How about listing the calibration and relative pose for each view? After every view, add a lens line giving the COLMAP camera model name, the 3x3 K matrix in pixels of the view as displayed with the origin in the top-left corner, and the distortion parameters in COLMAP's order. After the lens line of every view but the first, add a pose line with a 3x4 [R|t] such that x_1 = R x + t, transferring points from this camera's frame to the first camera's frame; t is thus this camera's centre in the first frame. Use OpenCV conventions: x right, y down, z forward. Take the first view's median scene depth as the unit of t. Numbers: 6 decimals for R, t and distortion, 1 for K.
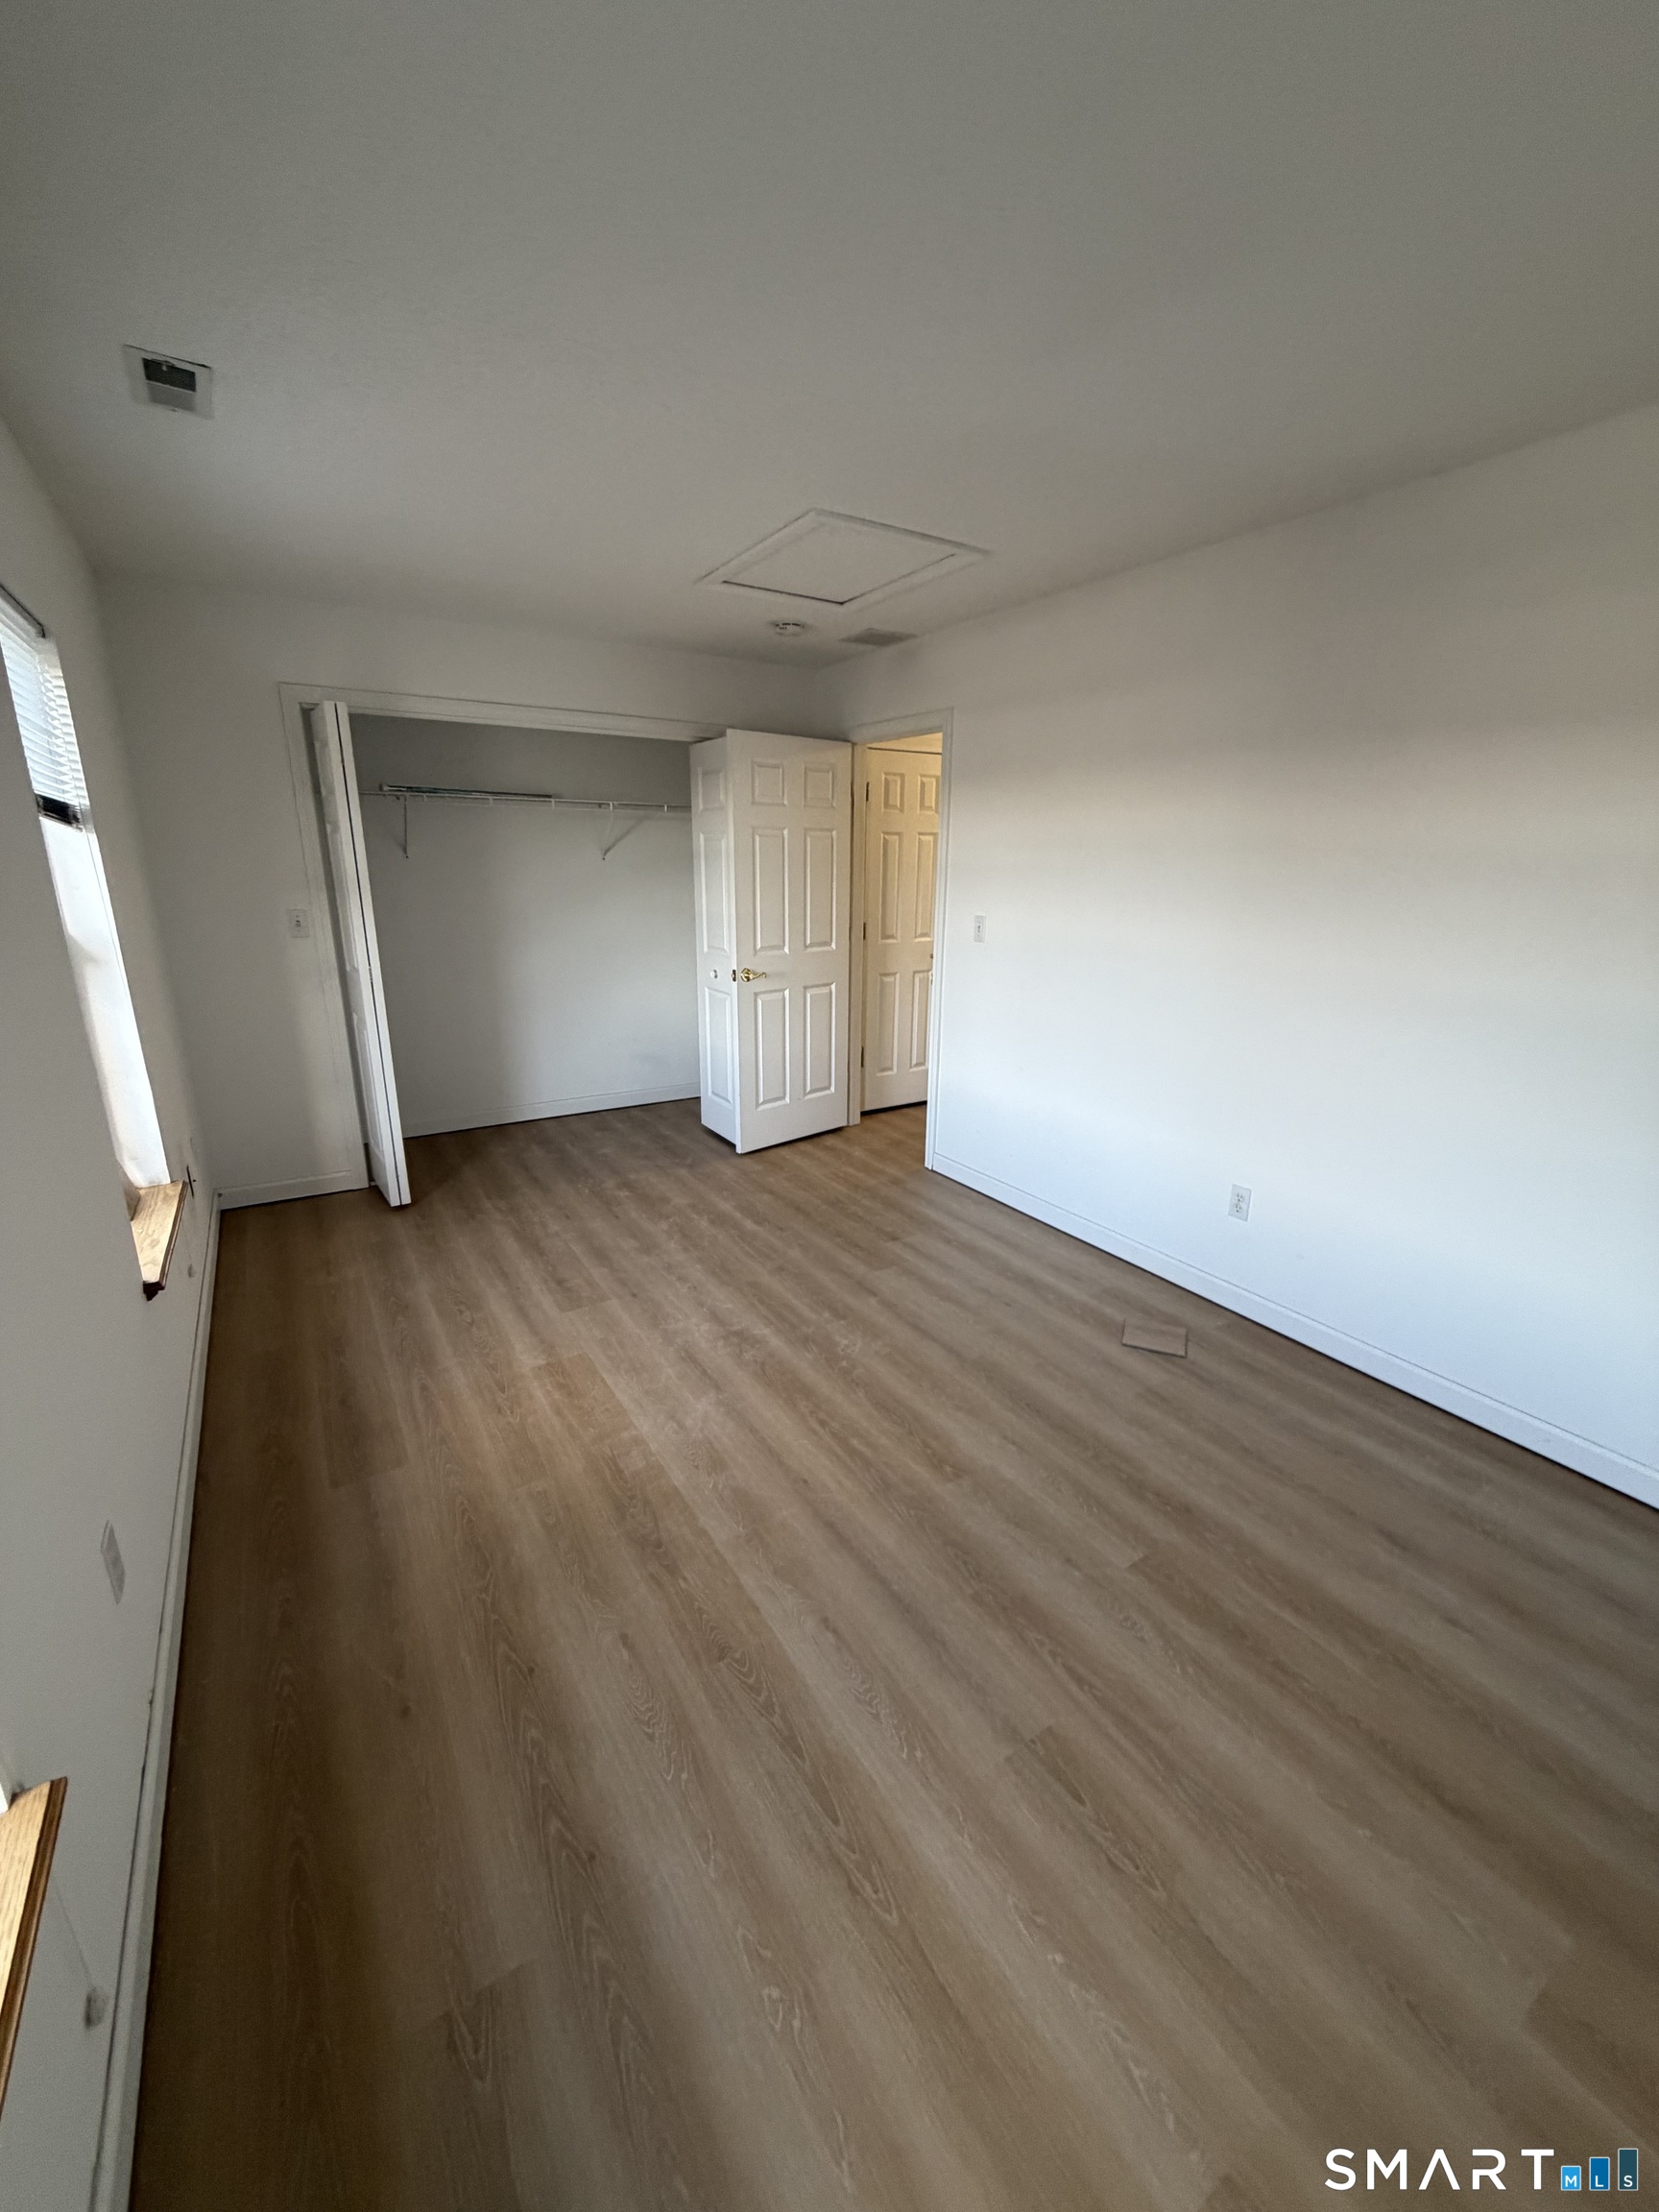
lens RADIAL K [[887.1, 0, 832.7], [0, 887.1, 1109.3], [0, 0, 1]] dist [0.000745, 0.000046]
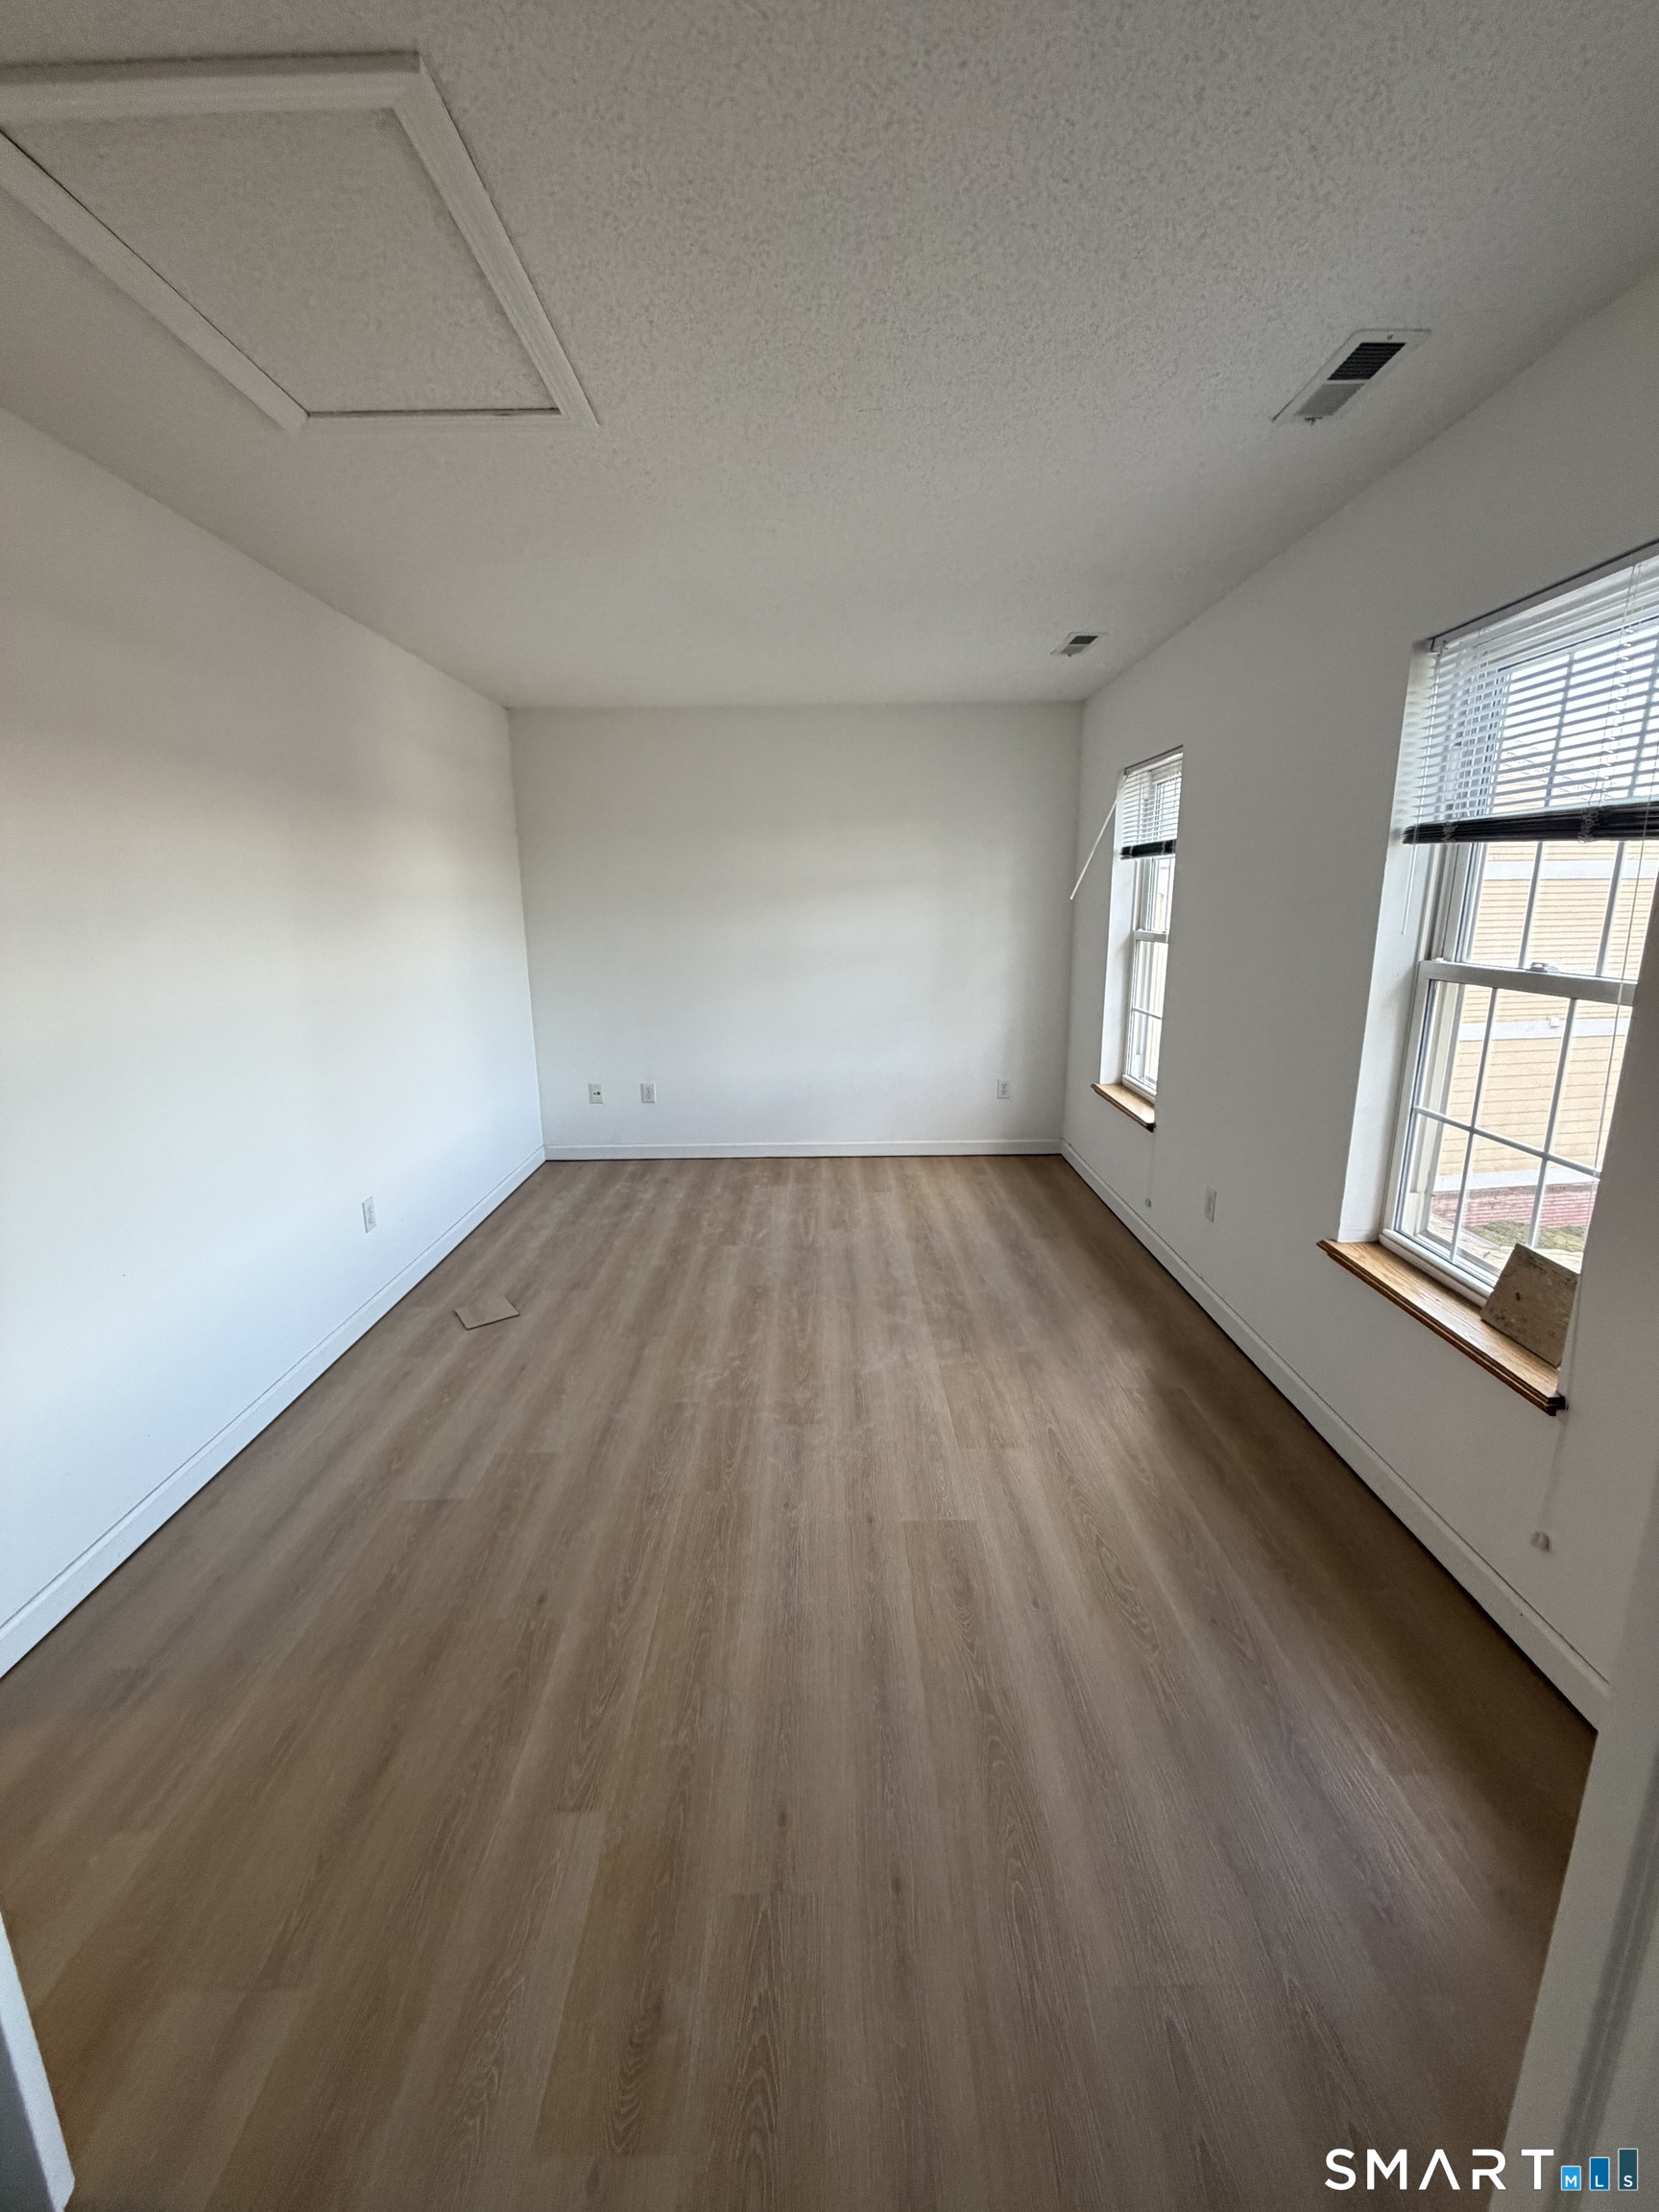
lens RADIAL K [[887.1, 0, 826.0], [0, 887.1, 1100.3], [0, 0, 1]] dist [0.000745, 0.000046]
pose [[-0.848488, -0.114417, 0.516698, -0.598878], [0.151267, 0.883180, 0.443972, -0.450049], [-0.507135, 0.454865, -0.732060, 1.605251]]
